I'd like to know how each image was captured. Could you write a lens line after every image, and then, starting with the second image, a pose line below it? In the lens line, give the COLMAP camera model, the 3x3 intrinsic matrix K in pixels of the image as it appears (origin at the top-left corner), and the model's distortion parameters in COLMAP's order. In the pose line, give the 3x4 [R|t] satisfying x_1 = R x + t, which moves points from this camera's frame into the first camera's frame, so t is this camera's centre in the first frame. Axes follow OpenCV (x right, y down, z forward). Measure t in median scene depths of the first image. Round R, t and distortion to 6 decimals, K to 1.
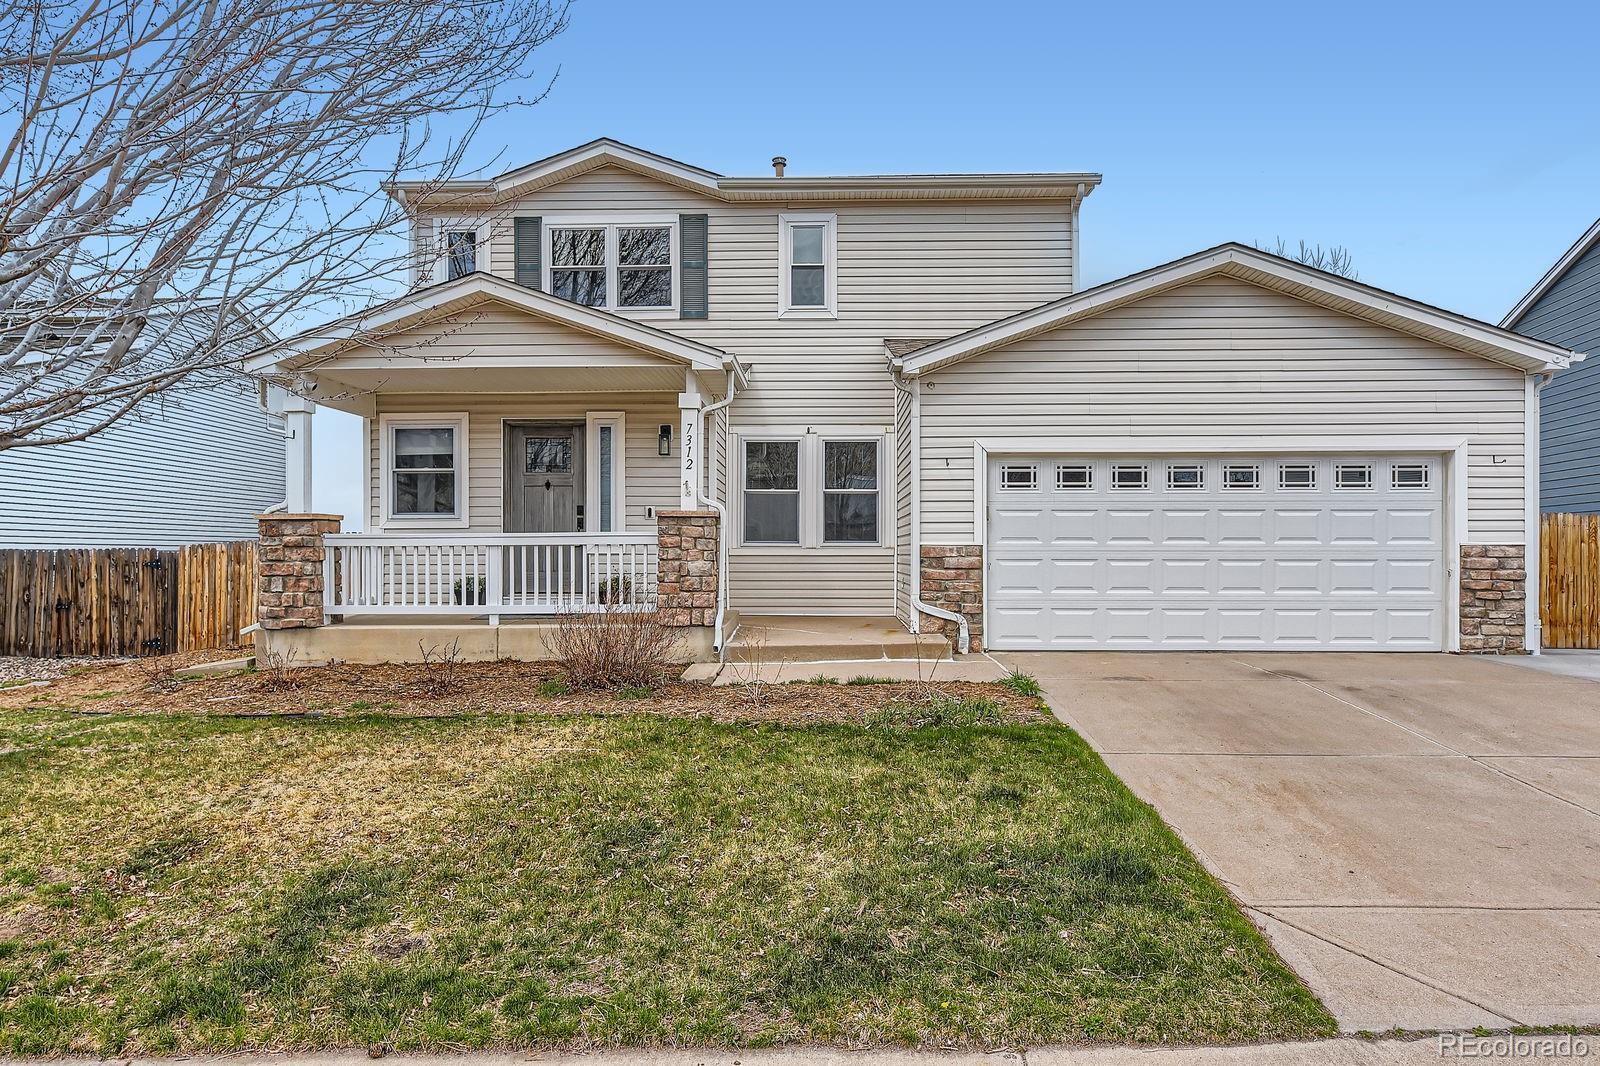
lens RADIAL K [[938.1, 0, 792.3], [0, 938.1, 525.4], [0, 0, 1]] dist [0.001156, 0.000652]
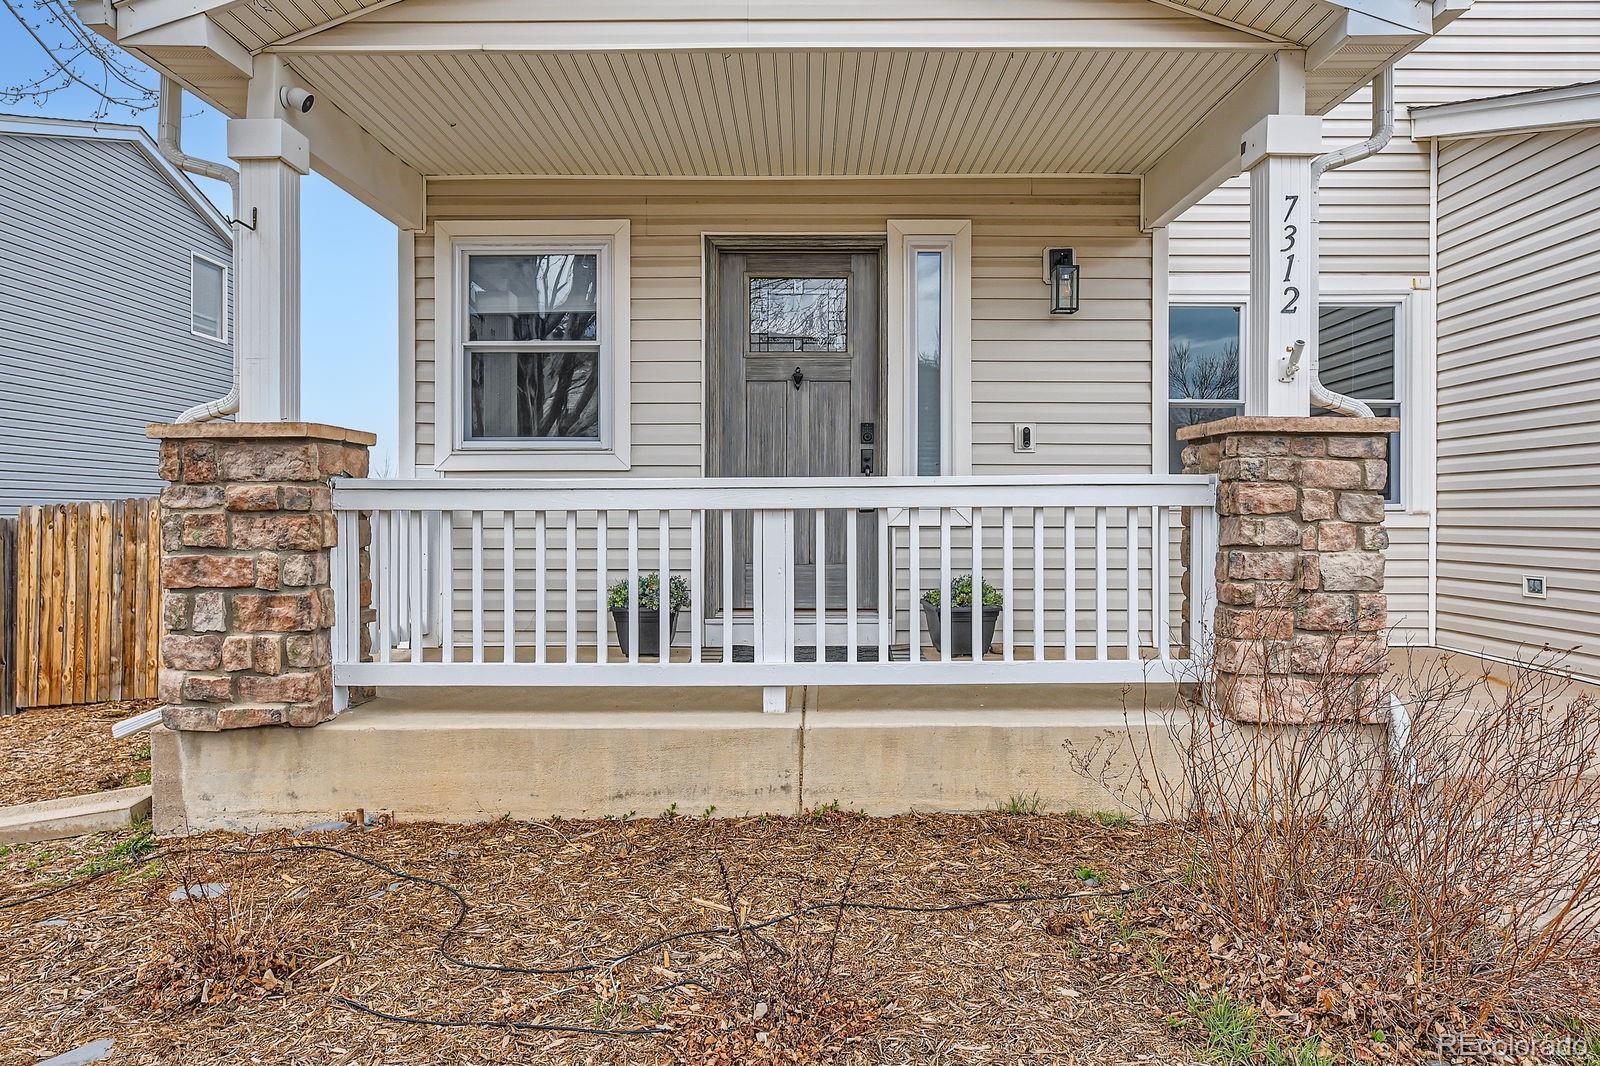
lens RADIAL K [[1026.6, 0, 804.1], [0, 1026.6, 486.1], [0, 0, 1]] dist [0.003573, 0.001023]
pose [[0.999658, 0.002193, 0.026064, -0.303442], [-0.002235, 0.999996, 0.001570, 0.010791], [-0.026061, -0.001628, 0.999659, 0.548689]]
